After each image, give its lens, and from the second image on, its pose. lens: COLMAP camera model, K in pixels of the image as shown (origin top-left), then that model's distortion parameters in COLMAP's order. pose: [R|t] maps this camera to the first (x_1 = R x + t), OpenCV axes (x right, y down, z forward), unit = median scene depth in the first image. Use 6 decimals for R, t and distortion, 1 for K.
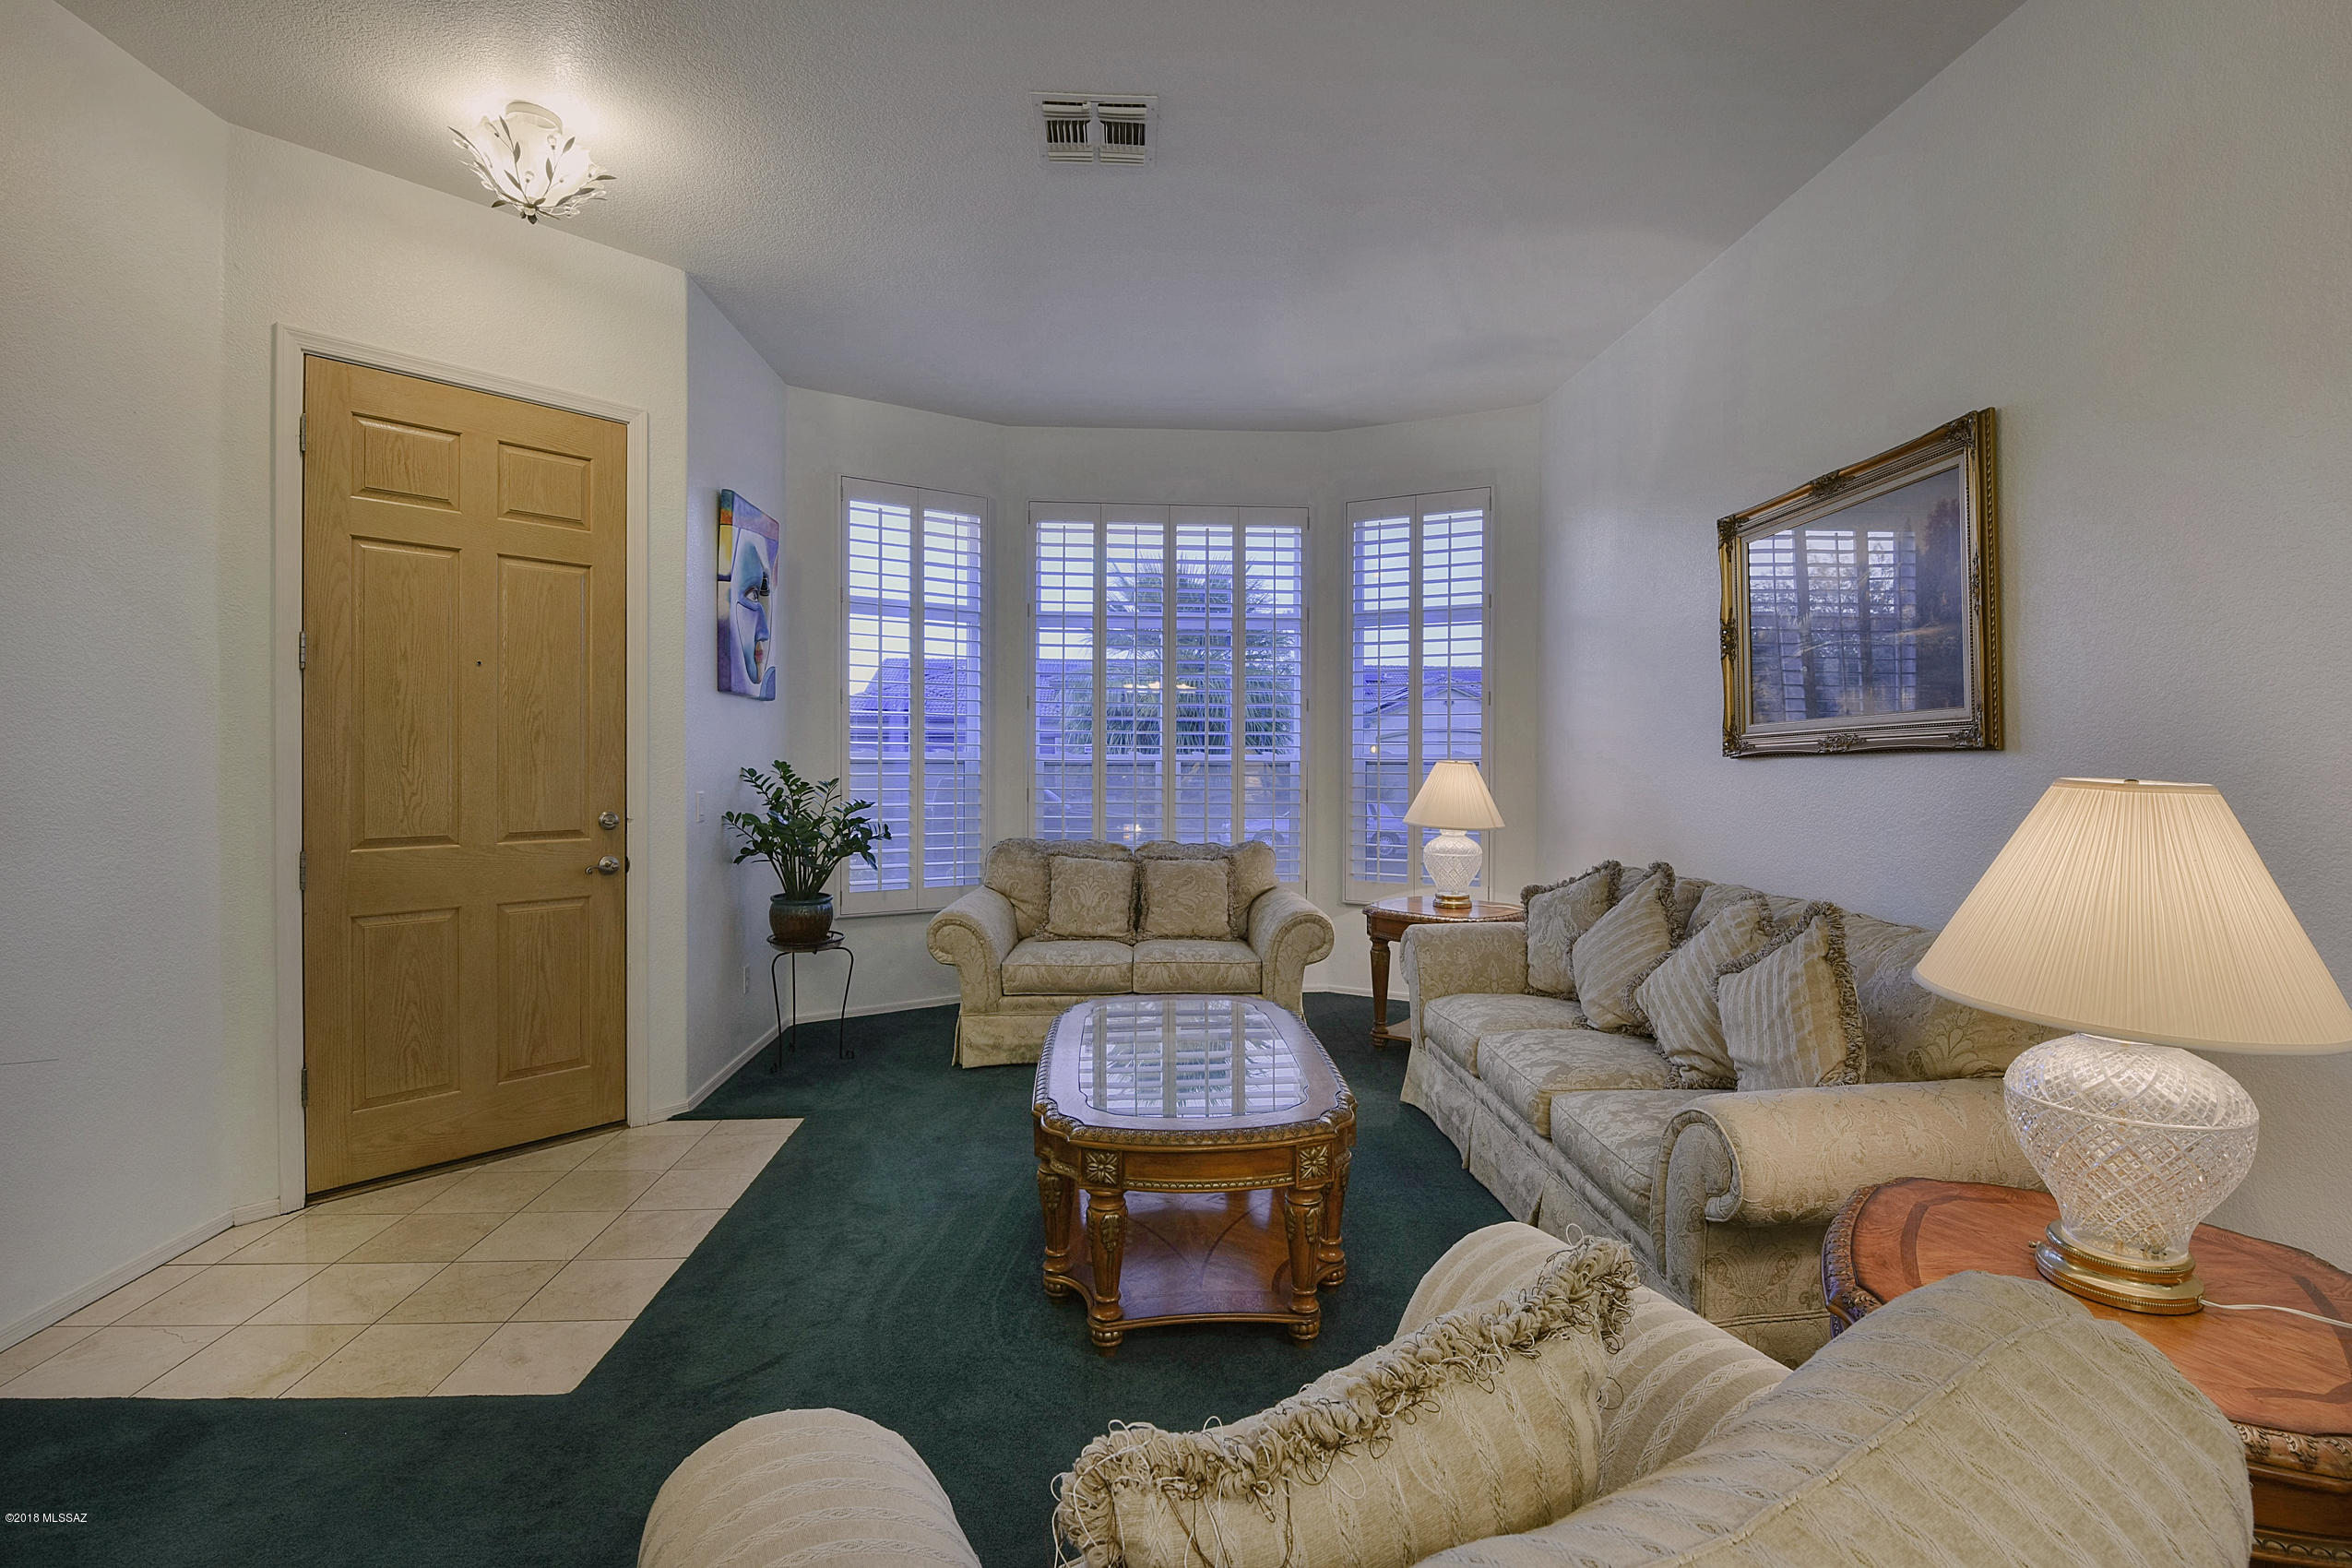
lens RADIAL K [[1026.4, 0, 1182.2], [0, 1026.4, 768.8], [0, 0, 1]] dist [-0.001635, -0.004861]
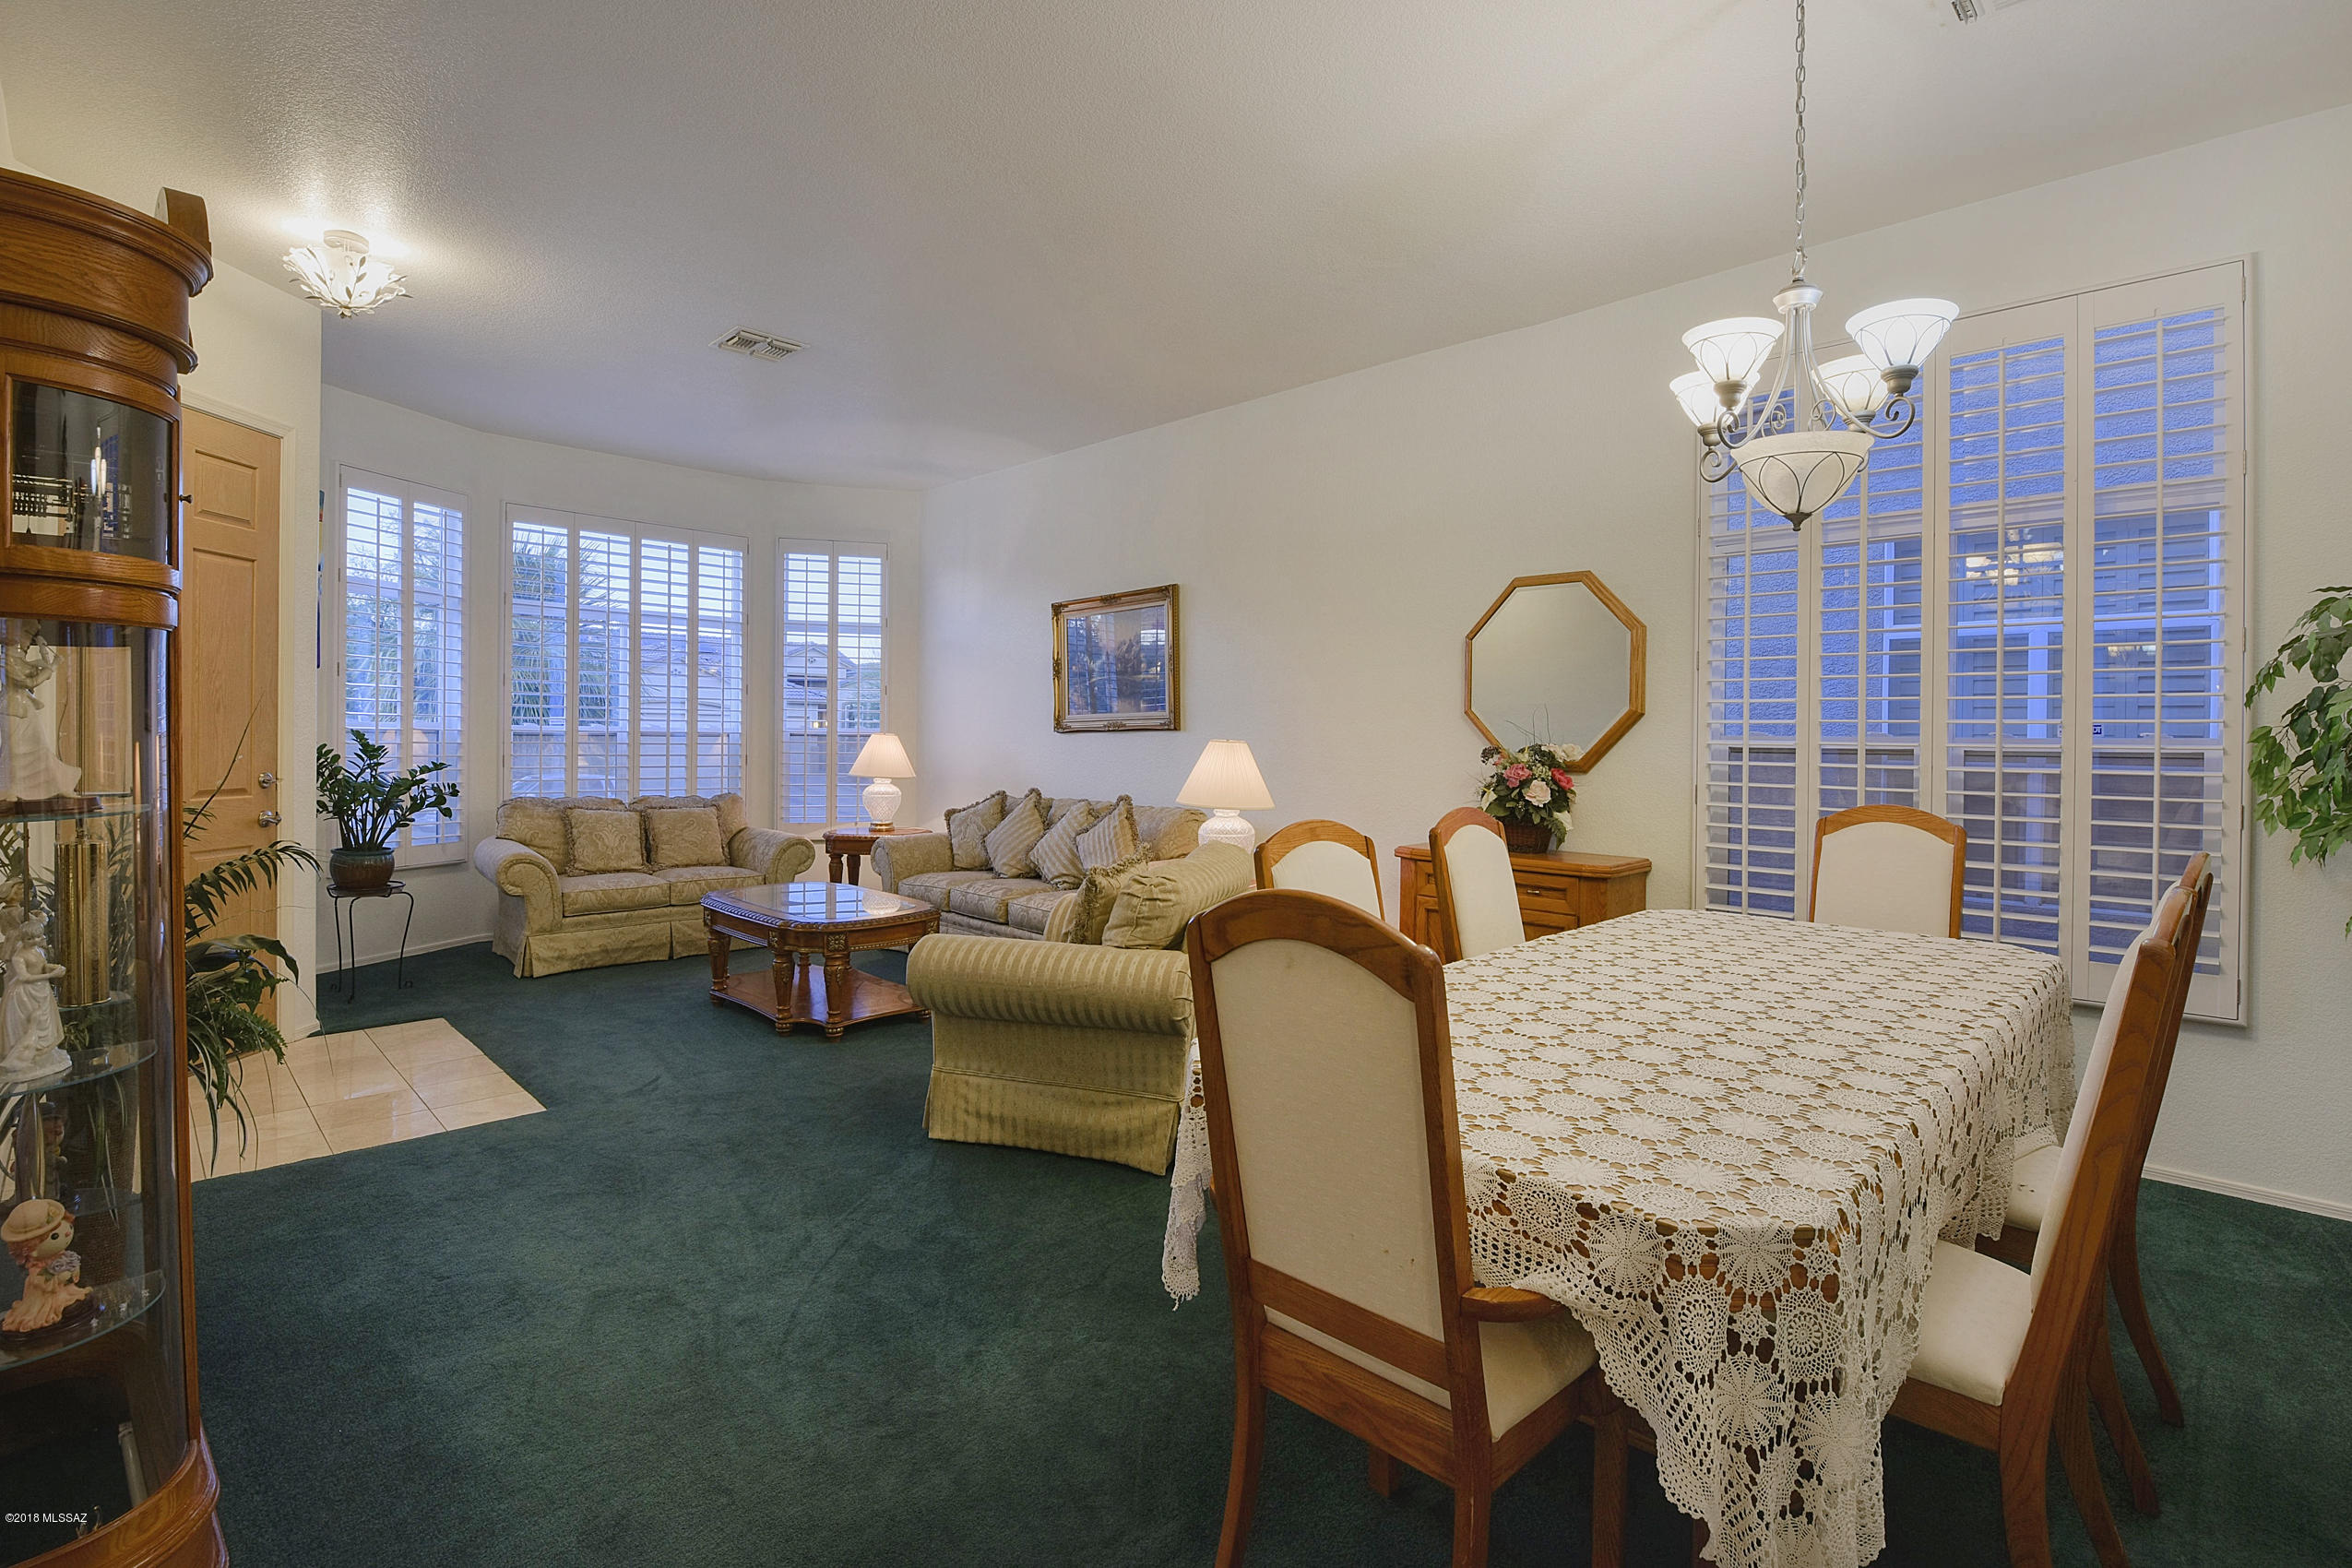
lens RADIAL K [[1026.4, 0, 1182.2], [0, 1026.4, 768.8], [0, 0, 1]] dist [-0.001635, -0.004861]
pose [[0.740315, -0.016853, 0.672049, -0.462724], [-0.000675, 0.999667, 0.025813, 0.005739], [-0.672260, -0.019563, 0.740057, -0.445507]]
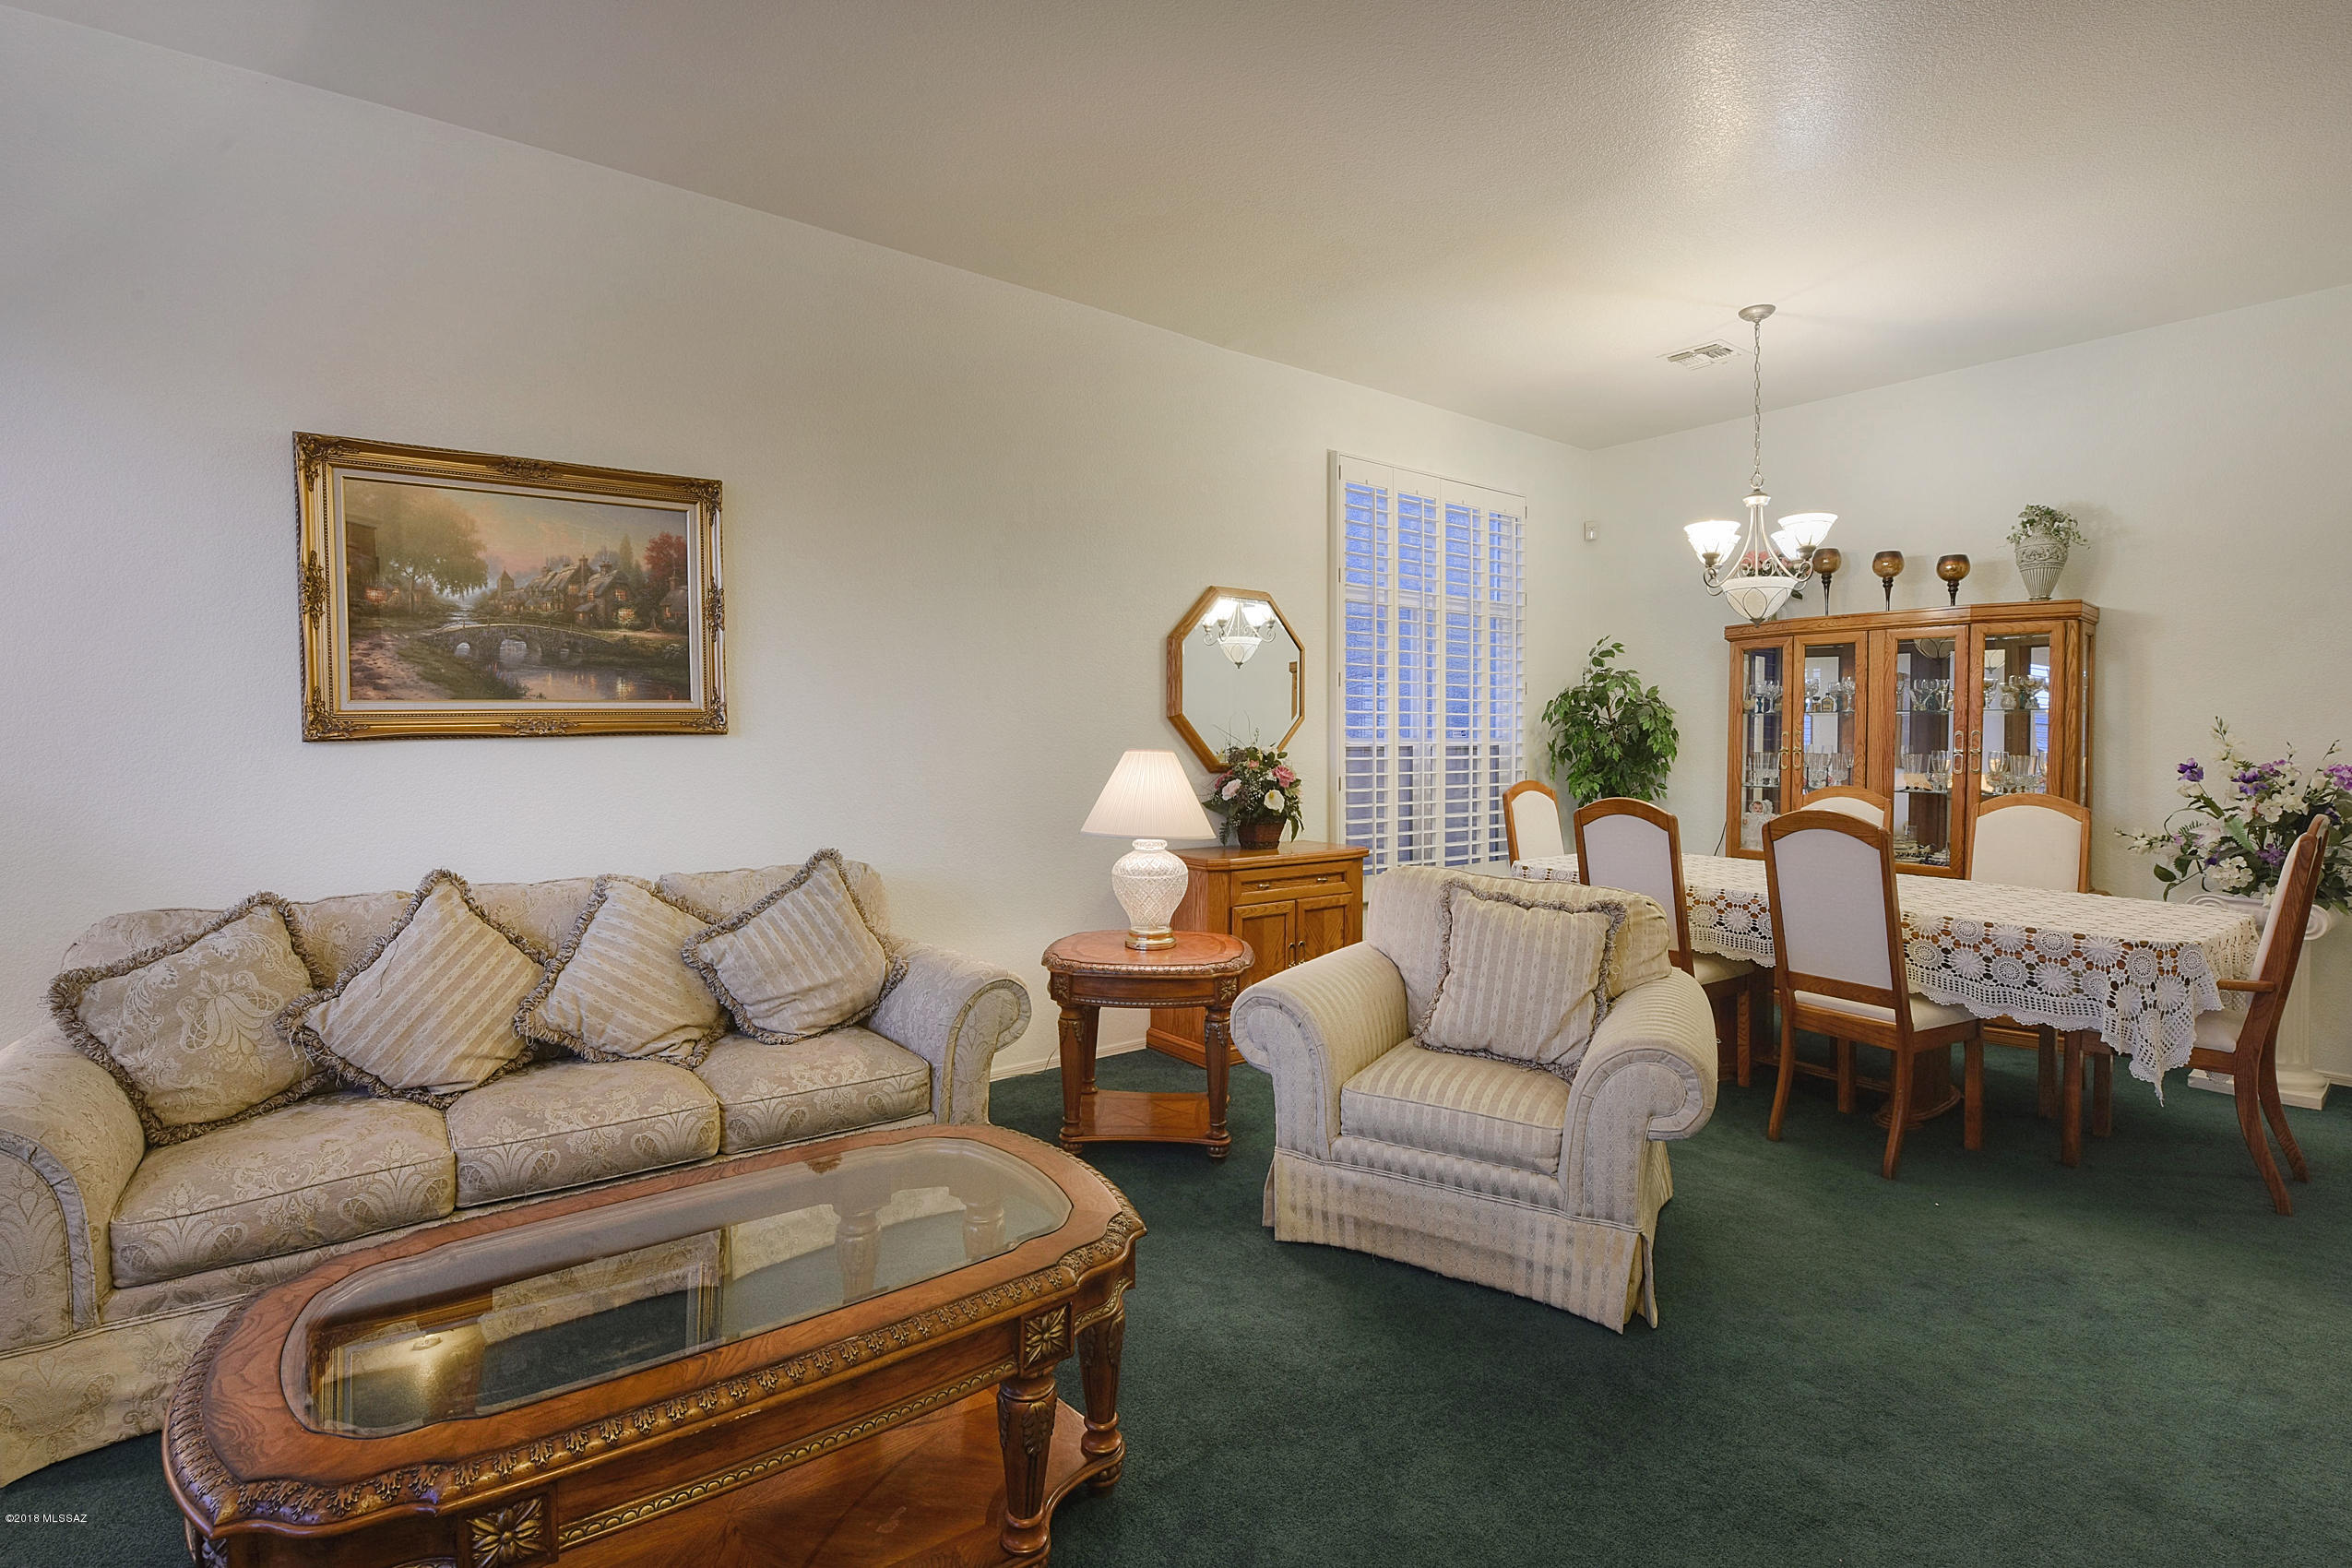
lens RADIAL K [[1073.7, 0, 1205.7], [0, 1073.7, 789.7], [0, 0, 1]] dist [0.002895, -0.006830]
pose [[-0.551056, -0.036339, 0.833677, -0.449218], [0.011296, 0.998635, 0.050996, -0.006552], [-0.834392, 0.037519, -0.549893, 0.747119]]
